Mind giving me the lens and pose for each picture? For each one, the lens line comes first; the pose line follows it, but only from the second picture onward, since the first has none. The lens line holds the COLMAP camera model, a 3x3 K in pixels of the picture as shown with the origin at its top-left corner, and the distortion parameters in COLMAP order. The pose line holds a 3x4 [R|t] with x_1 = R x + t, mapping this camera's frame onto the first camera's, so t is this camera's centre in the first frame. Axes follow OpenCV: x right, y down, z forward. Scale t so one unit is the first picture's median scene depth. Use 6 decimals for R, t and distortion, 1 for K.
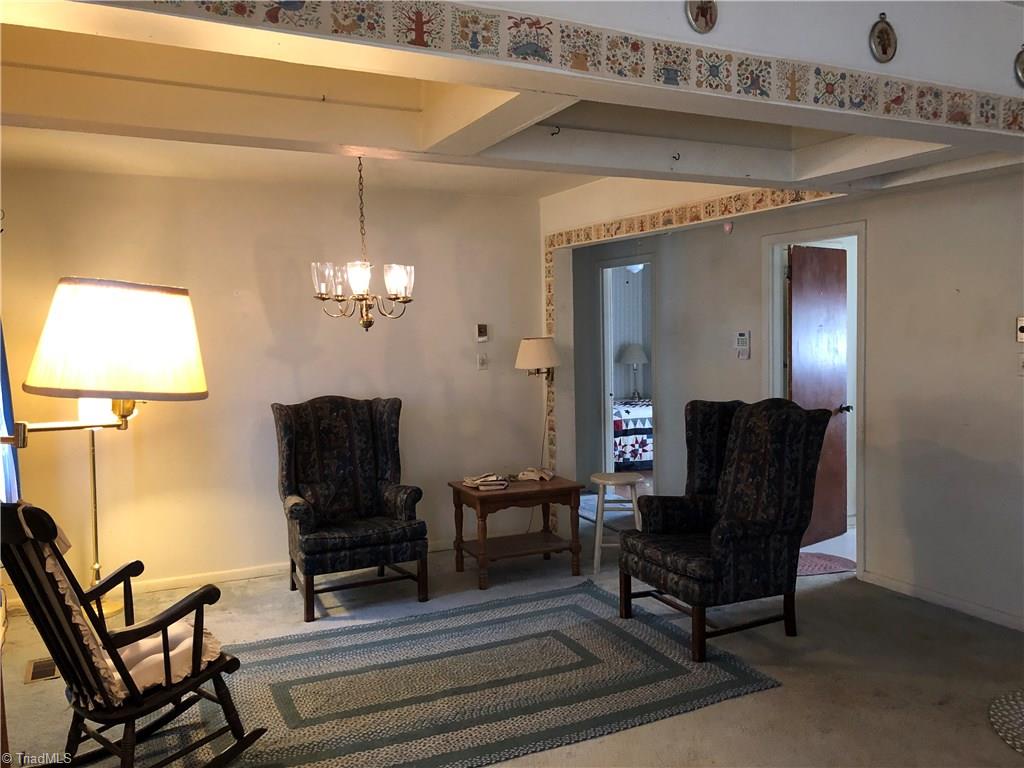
lens RADIAL K [[850.1, 0, 513.5], [0, 850.1, 379.1], [0, 0, 1]] dist [0.022408, 0.001734]
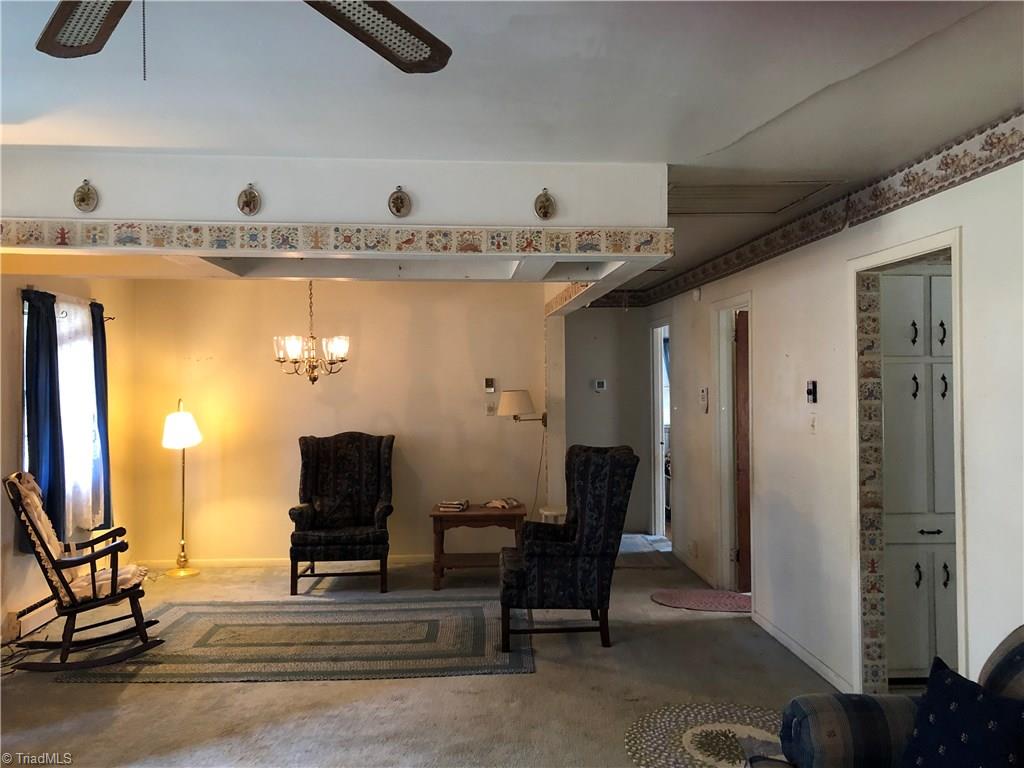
lens RADIAL K [[843.8, 0, 511.8], [0, 843.8, 370.5], [0, 0, 1]] dist [-0.006817, -0.003349]
pose [[0.930472, 0.009821, -0.366230, 0.685715], [-0.033514, 0.997731, -0.058393, -0.009544], [0.364826, 0.066607, 0.928690, -0.179208]]
